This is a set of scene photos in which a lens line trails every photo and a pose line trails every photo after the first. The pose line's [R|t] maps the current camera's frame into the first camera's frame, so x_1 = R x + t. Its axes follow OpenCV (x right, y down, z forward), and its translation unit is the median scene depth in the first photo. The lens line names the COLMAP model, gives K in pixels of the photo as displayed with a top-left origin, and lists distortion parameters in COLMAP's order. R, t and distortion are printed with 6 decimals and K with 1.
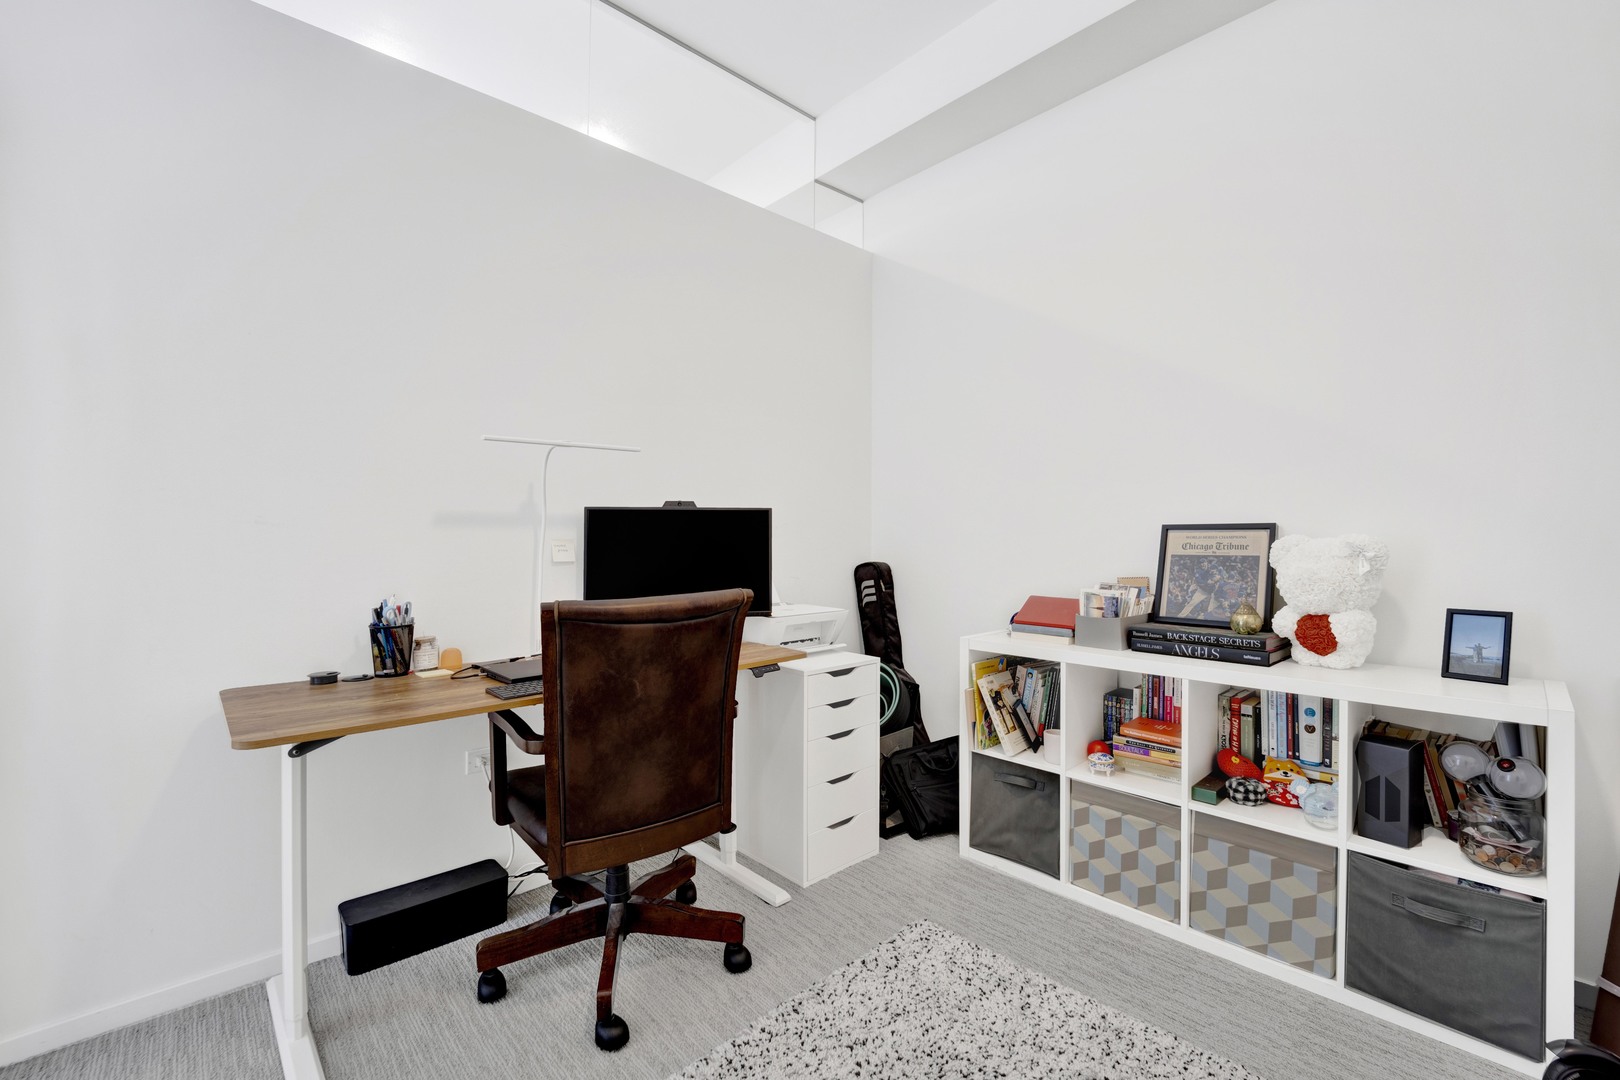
lens RADIAL K [[674.8, 0, 797.5], [0, 674.8, 543.9], [0, 0, 1]] dist [-0.024471, -0.000359]
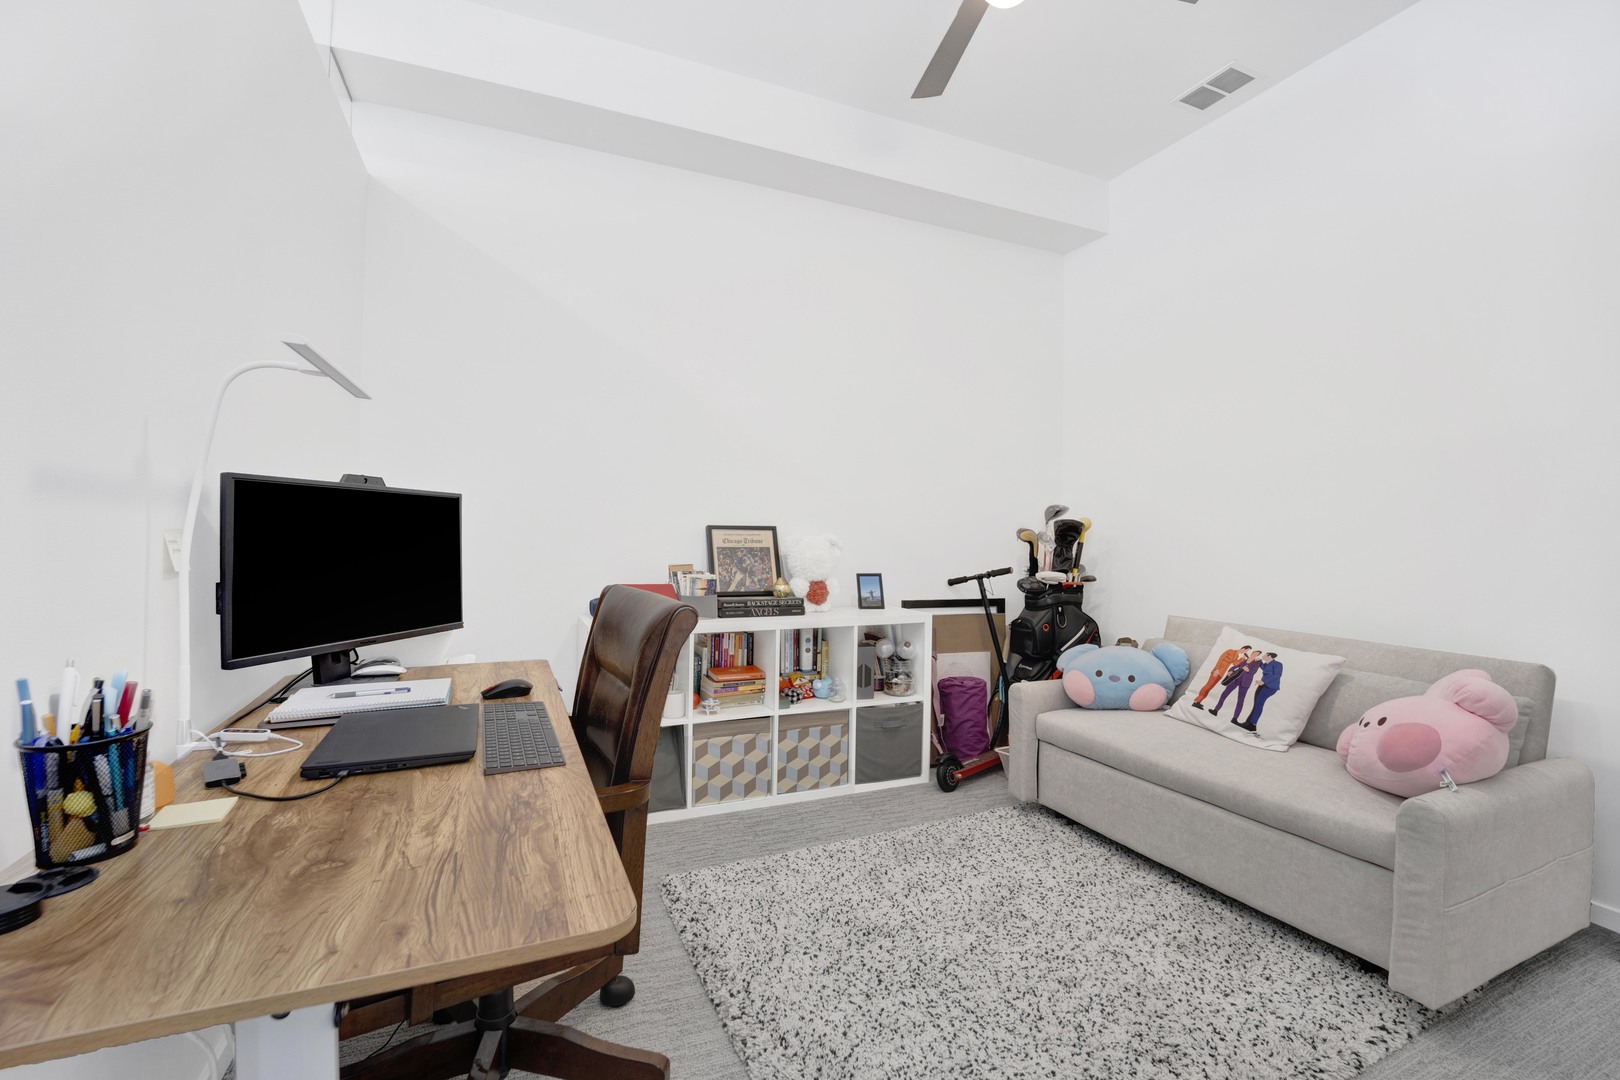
lens RADIAL K [[674.8, 0, 797.5], [0, 674.8, 543.9], [0, 0, 1]] dist [-0.024471, -0.000359]
pose [[0.344460, -0.005829, 0.938783, -0.822778], [-0.007151, 0.999935, 0.008832, -0.004300], [-0.938774, -0.009756, 0.344396, 0.435714]]
